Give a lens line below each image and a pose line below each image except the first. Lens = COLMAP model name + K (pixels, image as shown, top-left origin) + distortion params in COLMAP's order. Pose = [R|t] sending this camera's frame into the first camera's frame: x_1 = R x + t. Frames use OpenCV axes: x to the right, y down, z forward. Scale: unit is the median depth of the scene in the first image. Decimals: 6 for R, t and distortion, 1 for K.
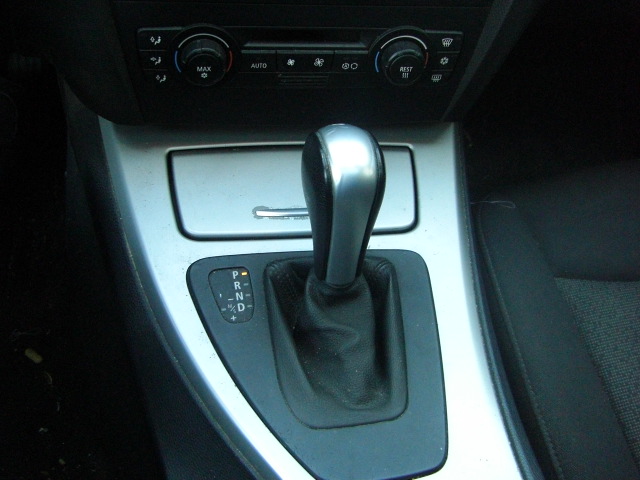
lens RADIAL K [[735.3, 0, 314.1], [0, 735.3, 239.1], [0, 0, 1]] dist [-0.218204, 0.255120]
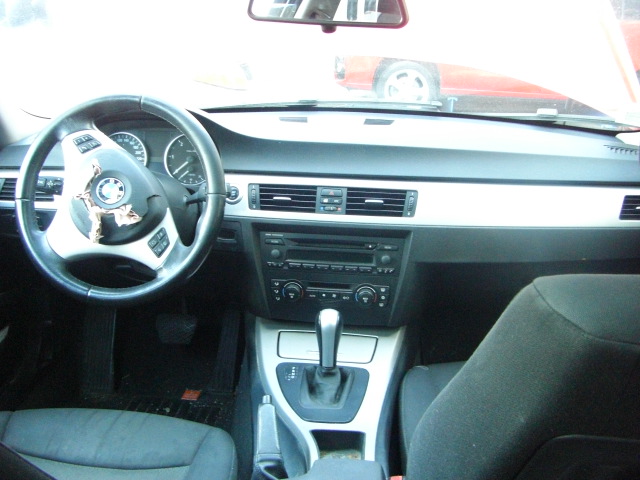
lens RADIAL K [[735.3, 0, 314.1], [0, 735.3, 239.1], [0, 0, 1]] dist [-0.218204, 0.255120]
pose [[0.958973, 0.003882, -0.283471, 0.714021], [-0.139566, 0.876808, -0.460139, 0.847314], [0.246764, 0.480824, 0.841377, -1.435140]]
